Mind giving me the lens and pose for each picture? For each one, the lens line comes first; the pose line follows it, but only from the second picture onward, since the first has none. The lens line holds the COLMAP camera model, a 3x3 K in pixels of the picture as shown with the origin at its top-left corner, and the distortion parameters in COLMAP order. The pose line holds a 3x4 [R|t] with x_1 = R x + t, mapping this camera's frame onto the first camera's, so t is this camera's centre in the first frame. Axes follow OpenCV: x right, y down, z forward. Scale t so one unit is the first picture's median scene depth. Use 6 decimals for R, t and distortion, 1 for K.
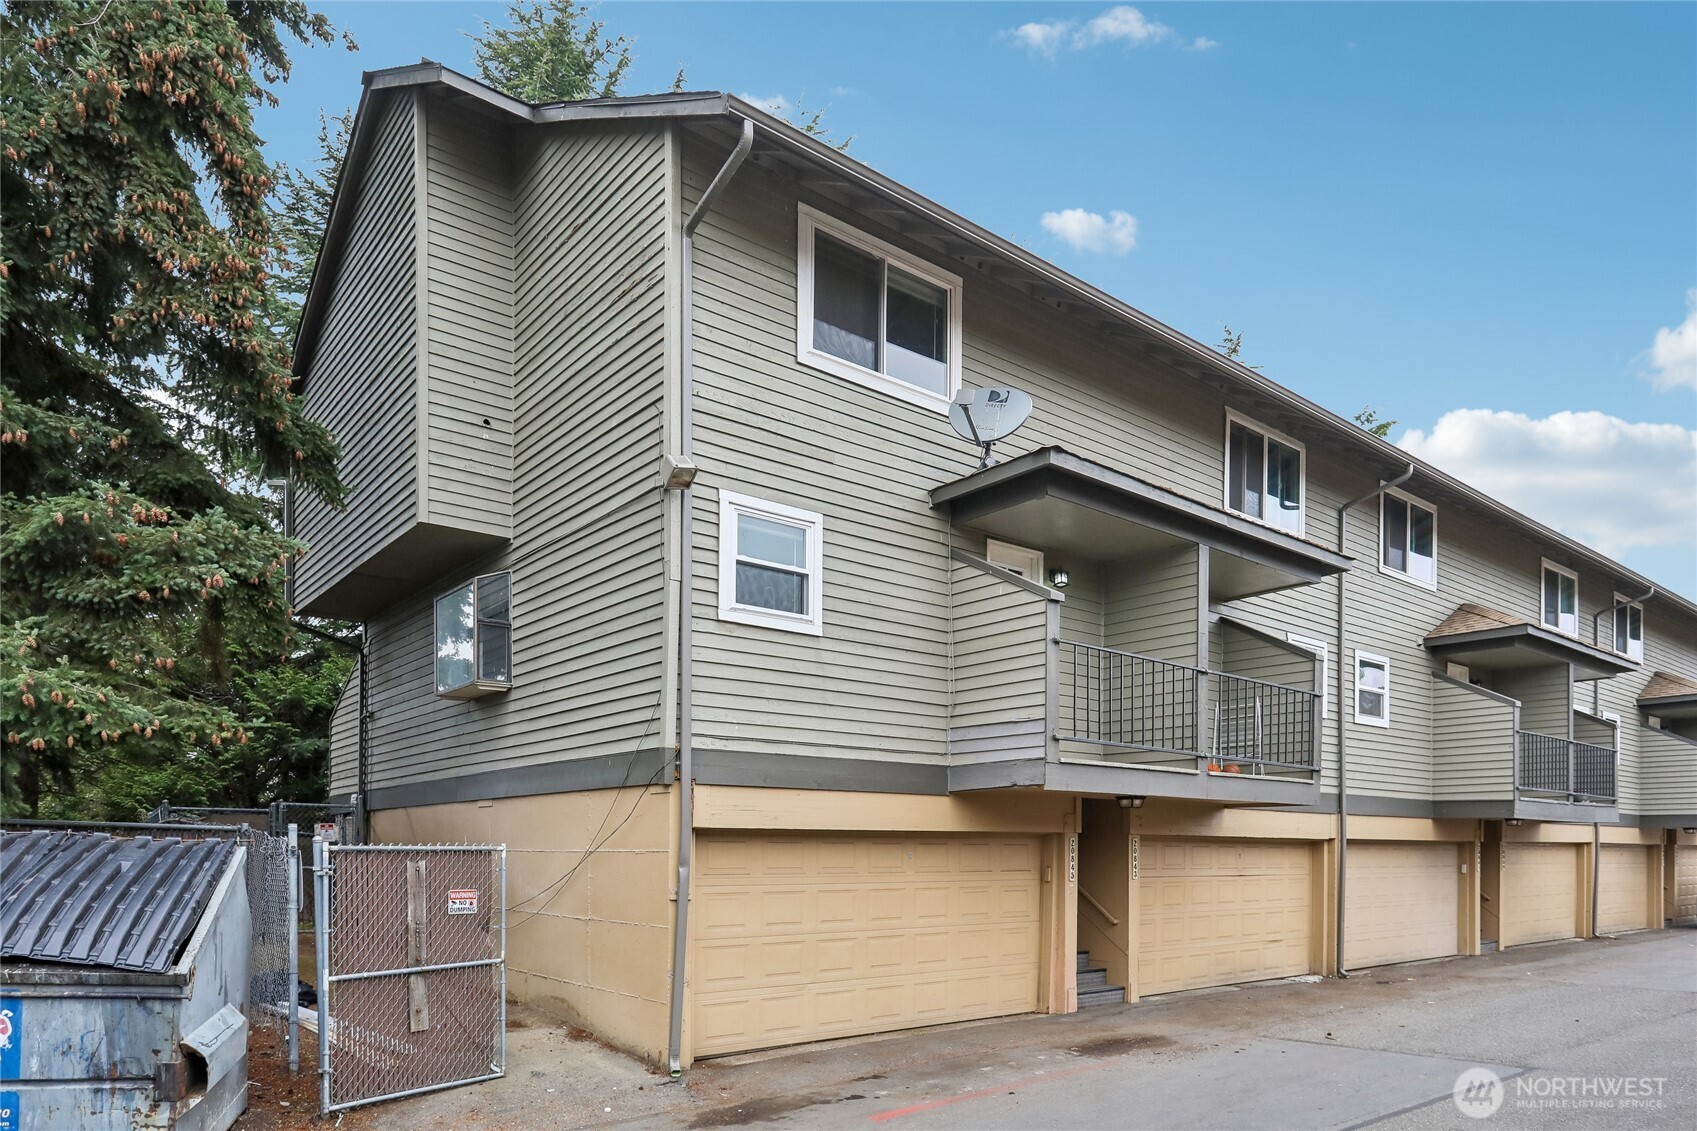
lens RADIAL K [[1025.3, 0, 846.4], [0, 1025.3, 599.0], [0, 0, 1]] dist [-0.005465, -0.000994]
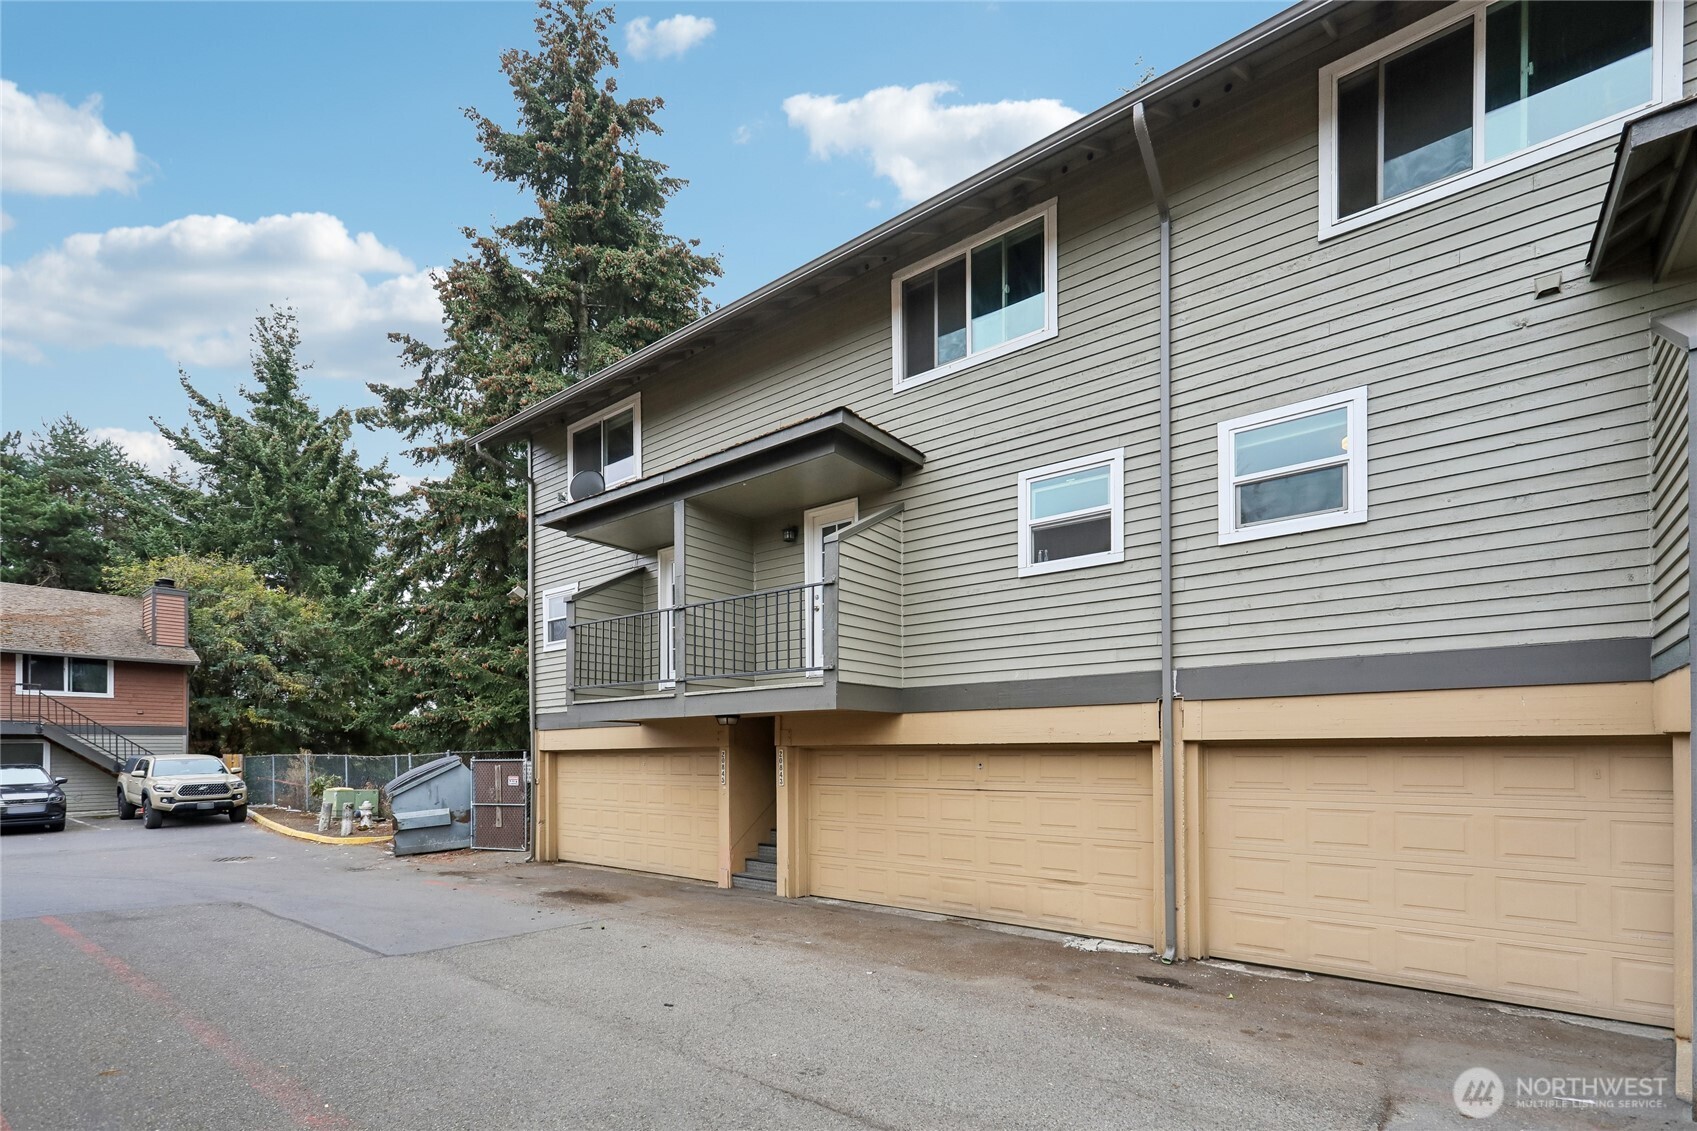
lens RADIAL K [[785.5, 0, 848.5], [0, 785.5, 565.5], [0, 0, 1]] dist [0.001115, 0.000210]
pose [[0.213812, -0.242910, -0.946192, 0.922545], [0.229266, 0.954015, -0.193111, 0.178798], [0.949590, -0.175640, 0.259671, 0.700797]]
